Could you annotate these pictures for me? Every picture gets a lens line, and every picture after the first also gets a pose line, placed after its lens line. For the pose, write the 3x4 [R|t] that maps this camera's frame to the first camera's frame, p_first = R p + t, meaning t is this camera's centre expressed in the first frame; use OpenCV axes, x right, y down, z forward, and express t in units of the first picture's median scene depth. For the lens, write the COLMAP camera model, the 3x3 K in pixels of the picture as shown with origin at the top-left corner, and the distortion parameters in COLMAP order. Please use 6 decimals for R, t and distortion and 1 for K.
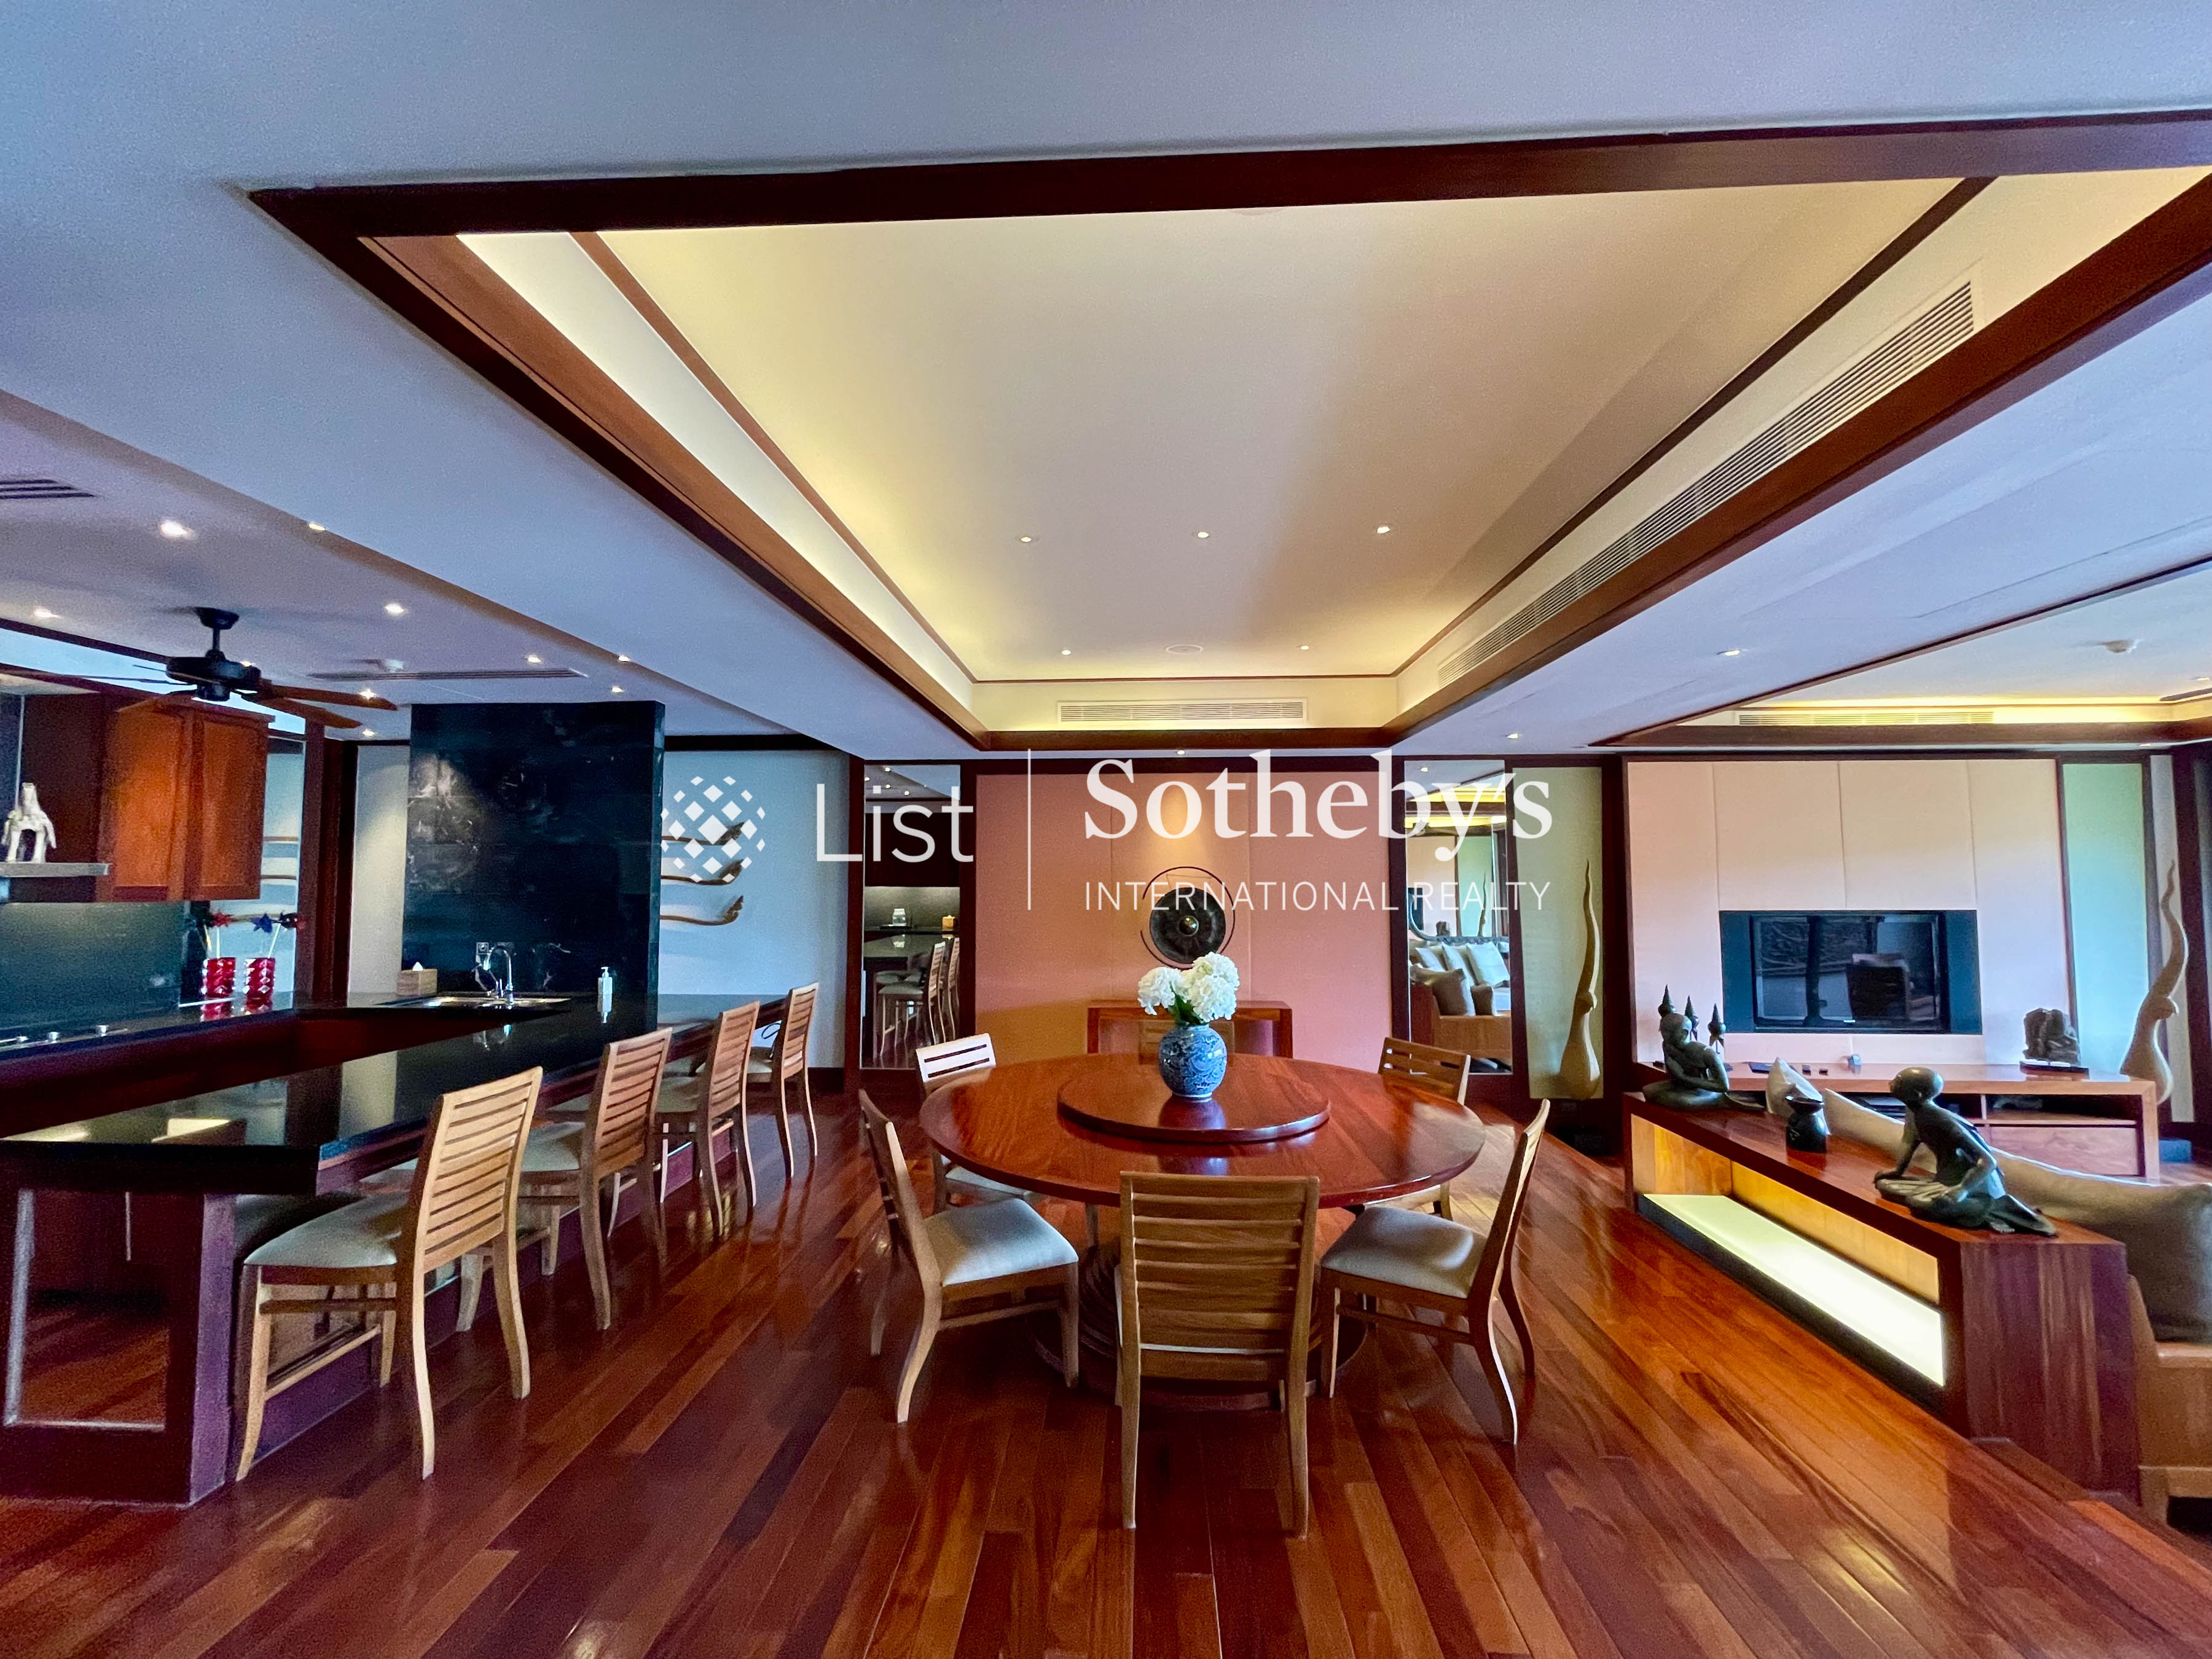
lens RADIAL K [[892.8, 0, 1099.2], [0, 892.8, 834.9], [0, 0, 1]] dist [-0.004016, 0.001085]
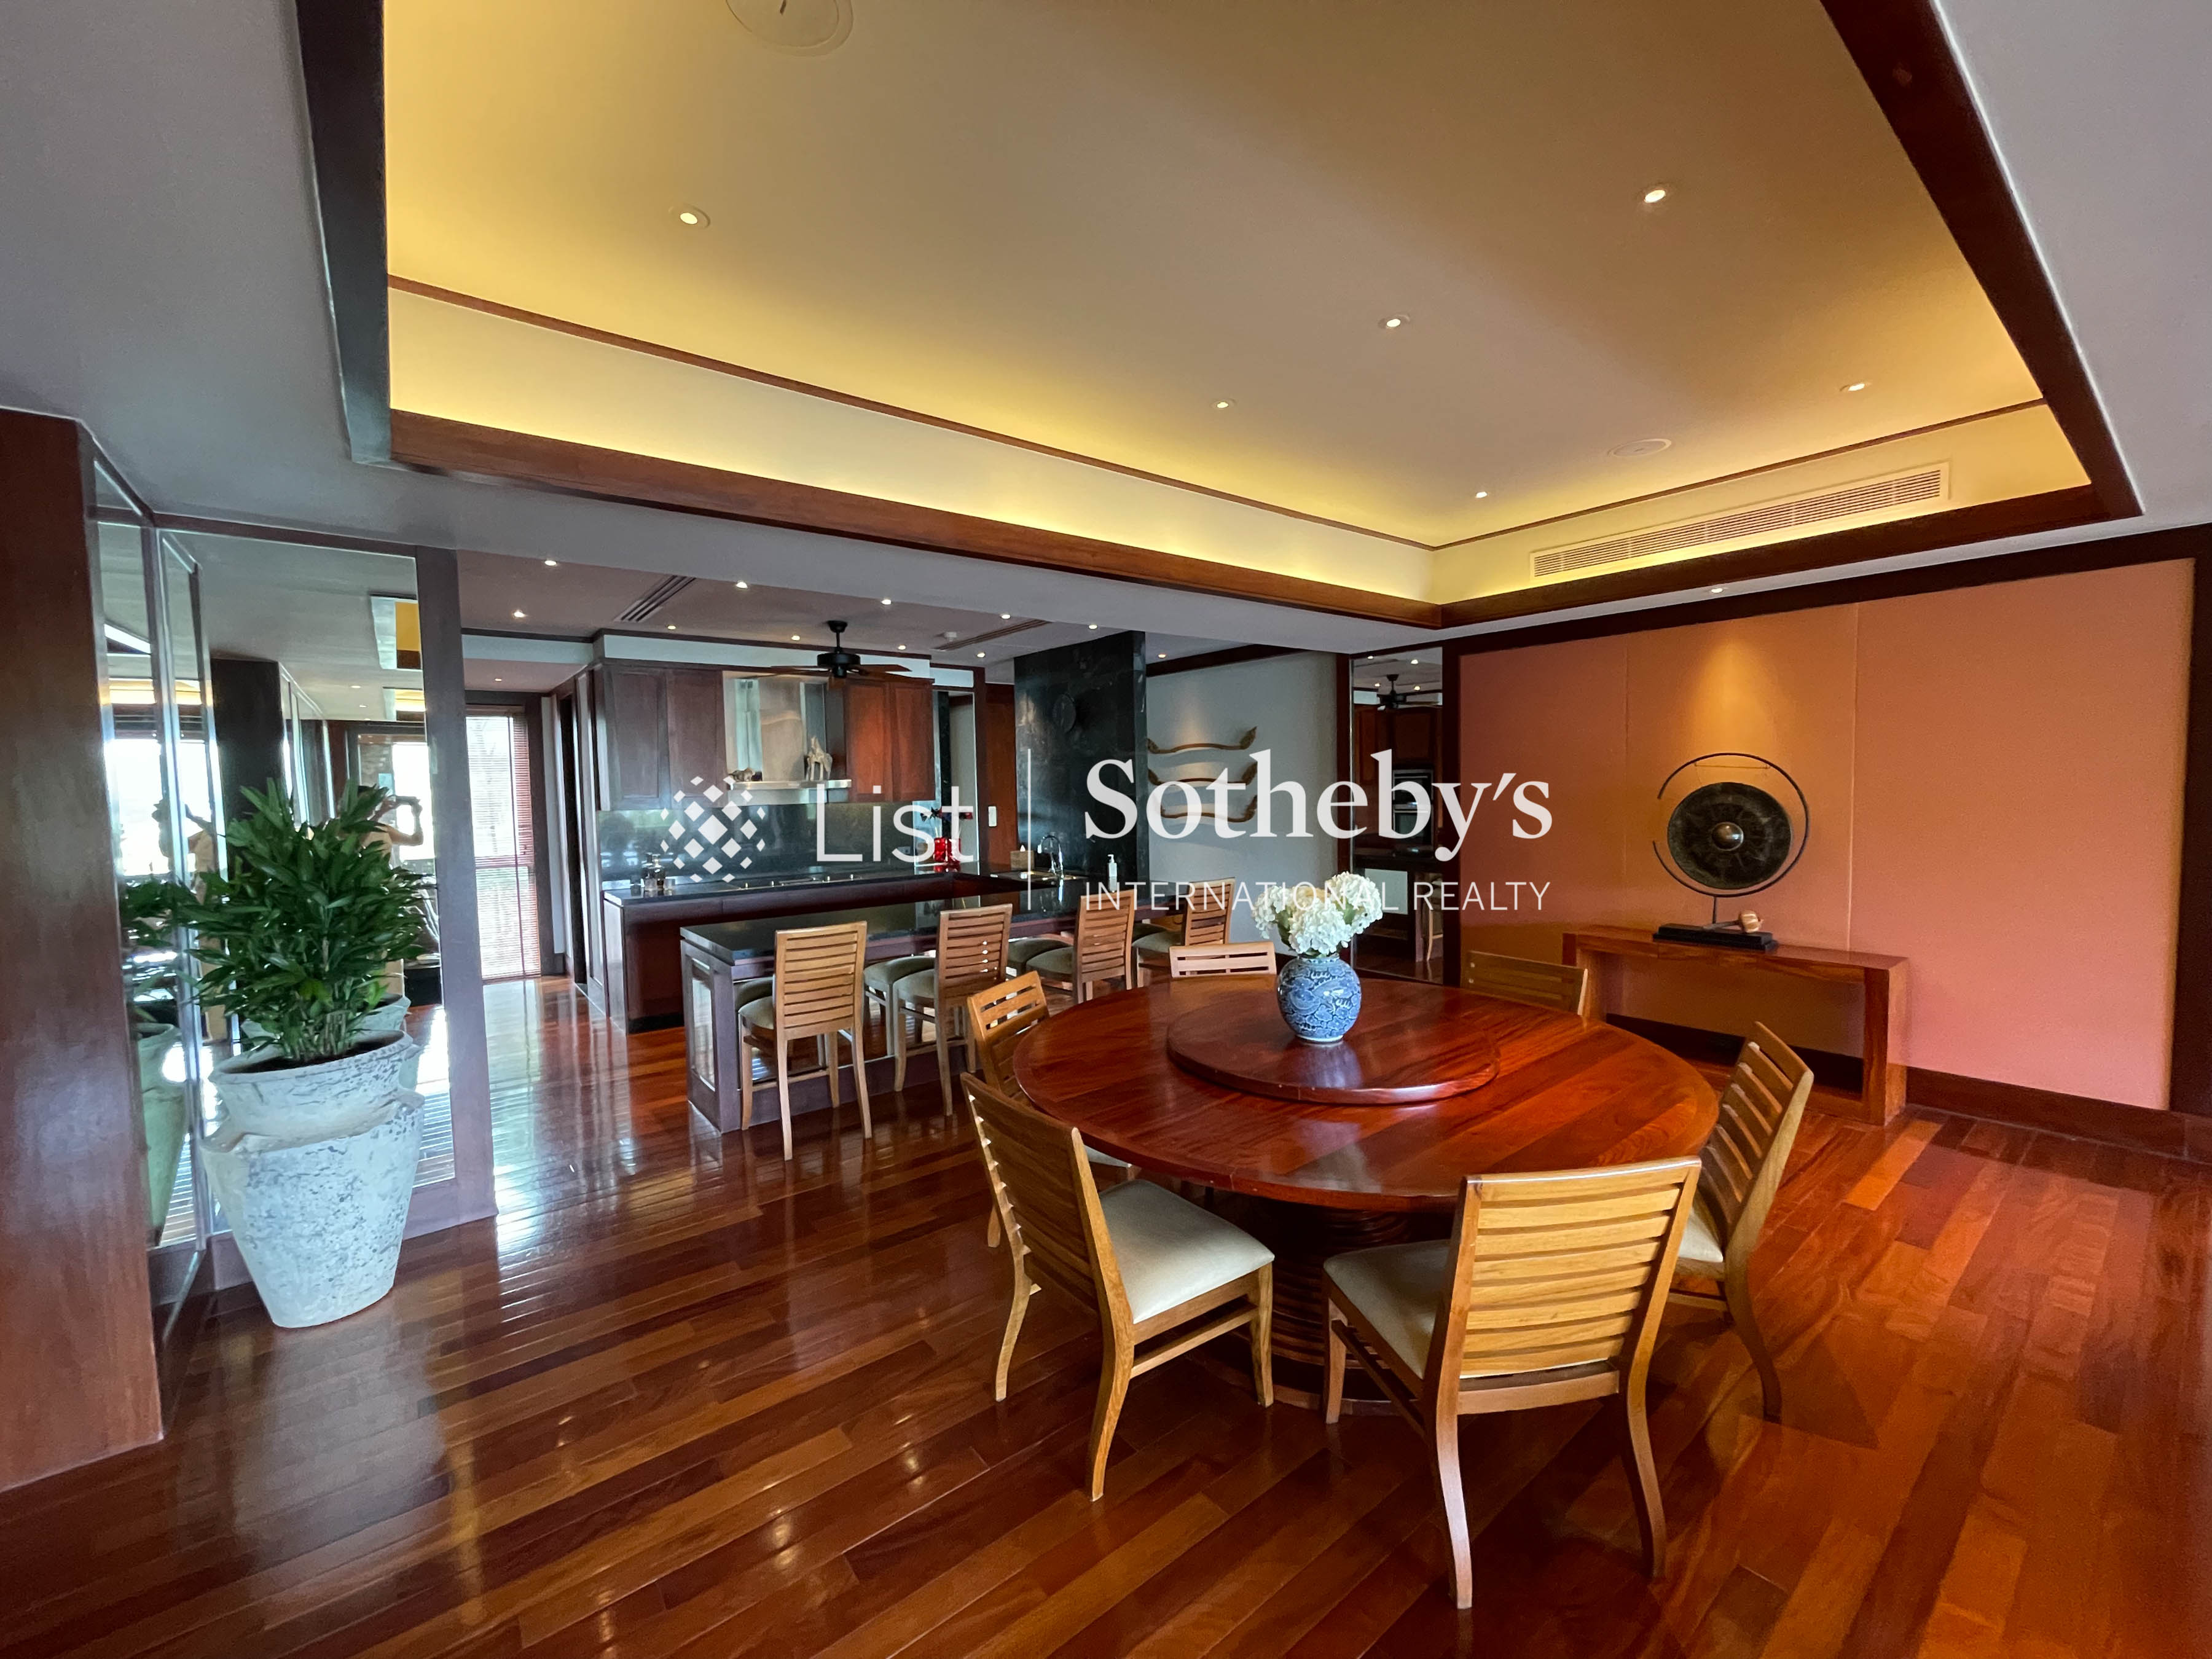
lens RADIAL K [[892.8, 0, 1100.6], [0, 892.8, 832.6], [0, 0, 1]] dist [-0.004016, 0.001085]
pose [[0.658388, 0.027336, -0.752182, 0.346695], [0.059922, 0.994265, 0.088584, 0.006796], [0.750290, -0.103395, 0.652974, 0.180592]]
